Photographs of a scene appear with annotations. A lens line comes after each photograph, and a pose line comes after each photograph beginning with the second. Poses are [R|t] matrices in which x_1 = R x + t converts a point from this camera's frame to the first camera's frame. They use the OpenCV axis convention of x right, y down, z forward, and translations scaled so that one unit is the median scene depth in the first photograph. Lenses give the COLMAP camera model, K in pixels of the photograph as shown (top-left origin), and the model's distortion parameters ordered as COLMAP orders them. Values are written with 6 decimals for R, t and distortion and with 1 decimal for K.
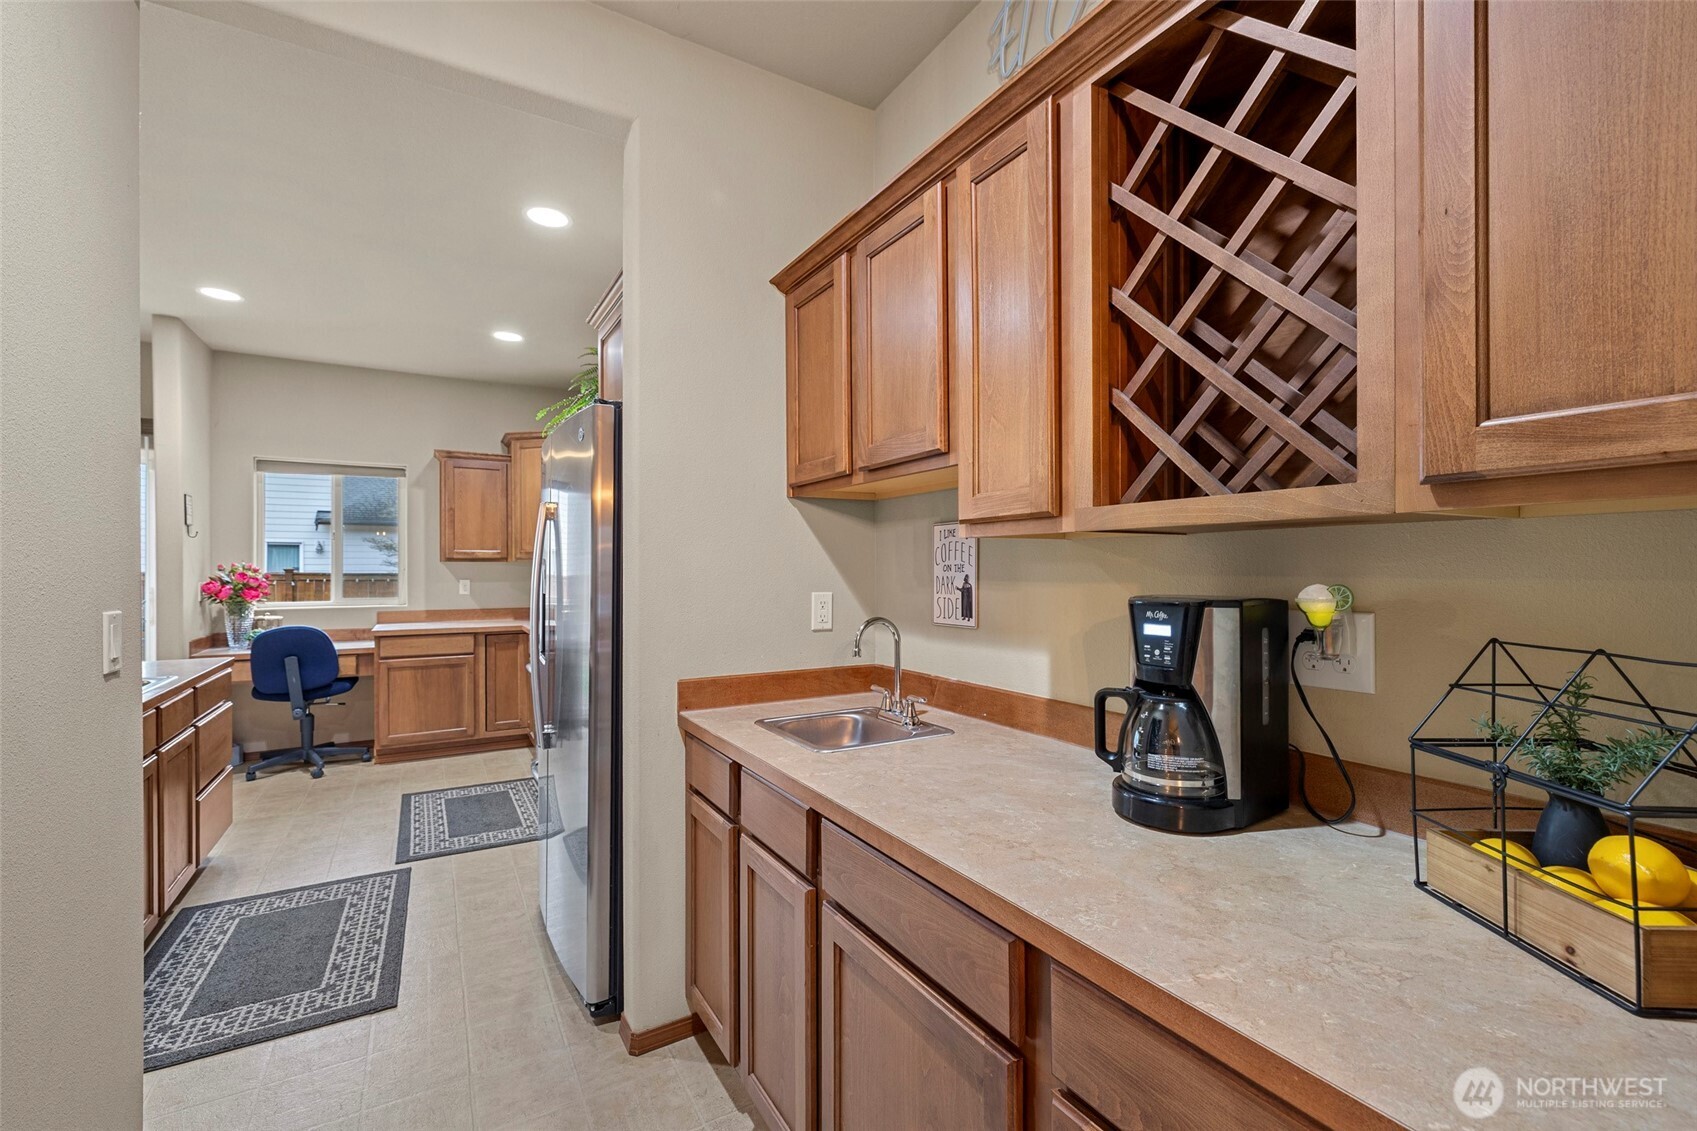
lens RADIAL K [[720.5, 0, 839.2], [0, 720.5, 566.0], [0, 0, 1]] dist [0.003809, -0.000086]
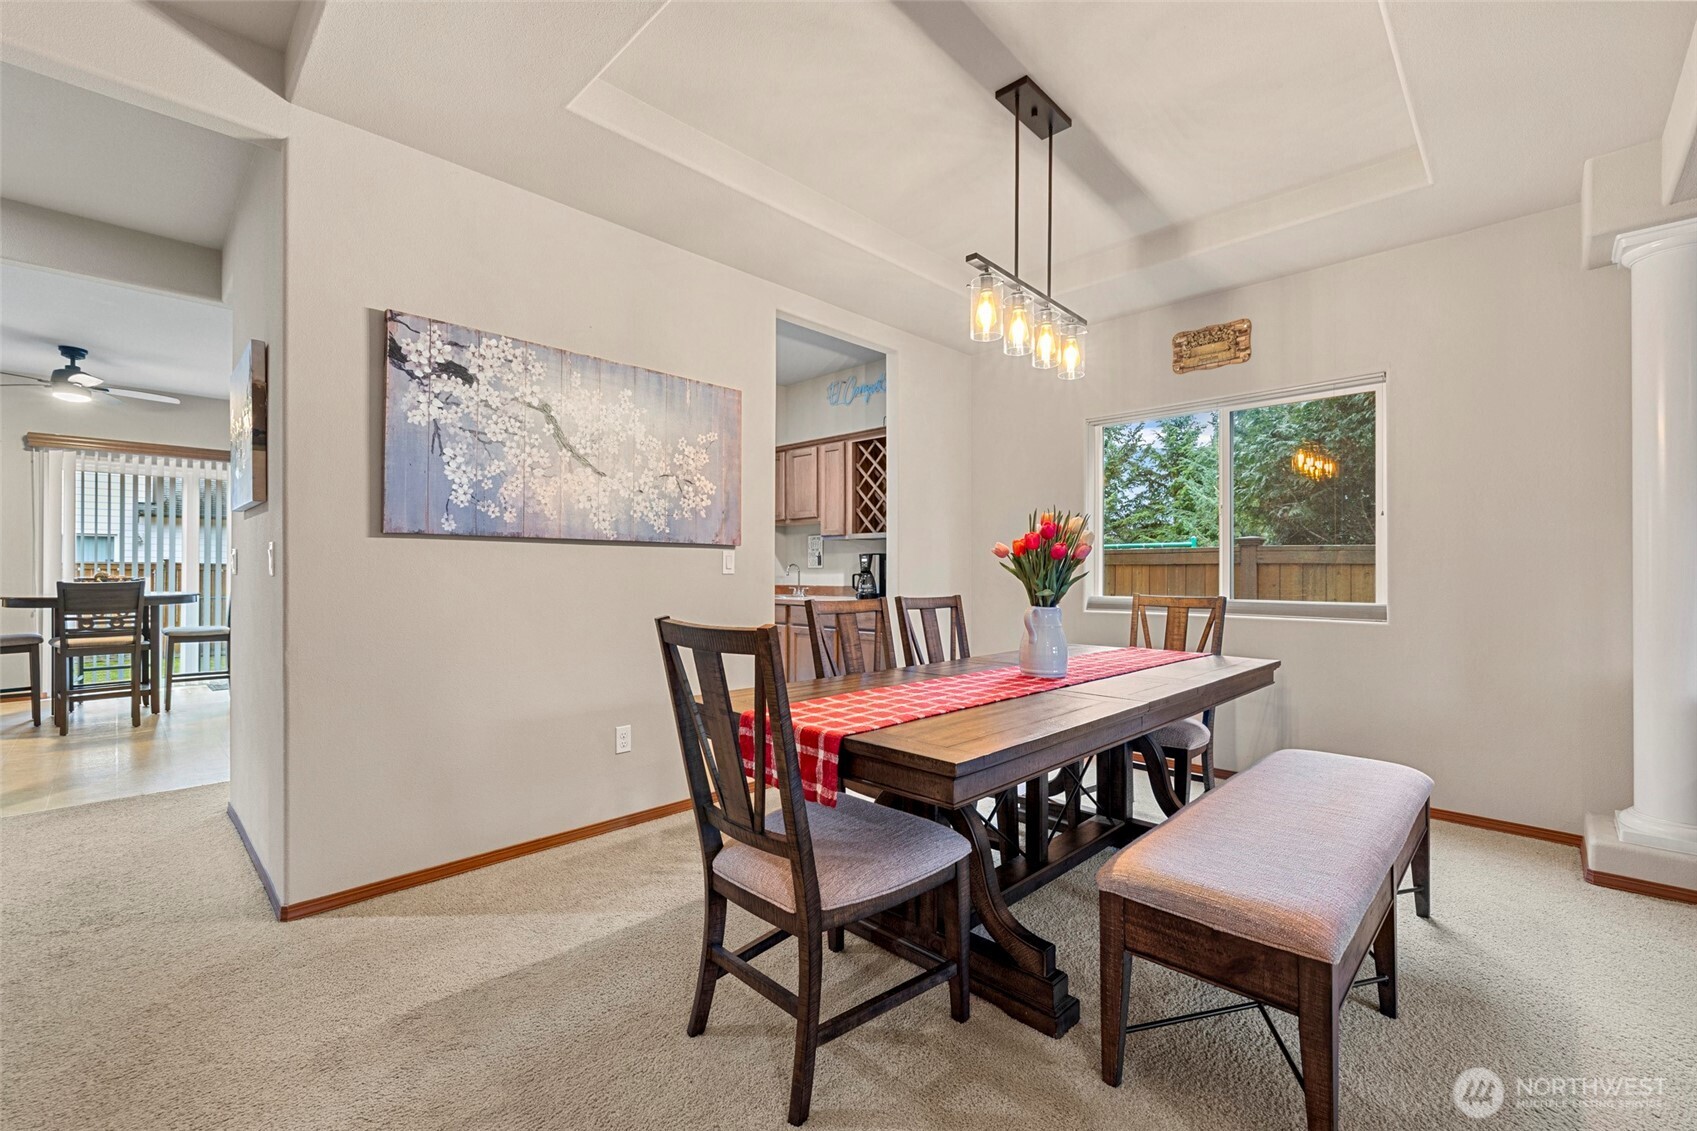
lens RADIAL K [[720.5, 0, 851.6], [0, 720.5, 571.3], [0, 0, 1]] dist [0.003809, -0.000086]
pose [[0.961539, 0.007959, 0.274552, -0.884228], [-0.008110, 0.999967, -0.000585, 0.155781], [-0.274547, -0.001664, 0.961572, -3.326108]]
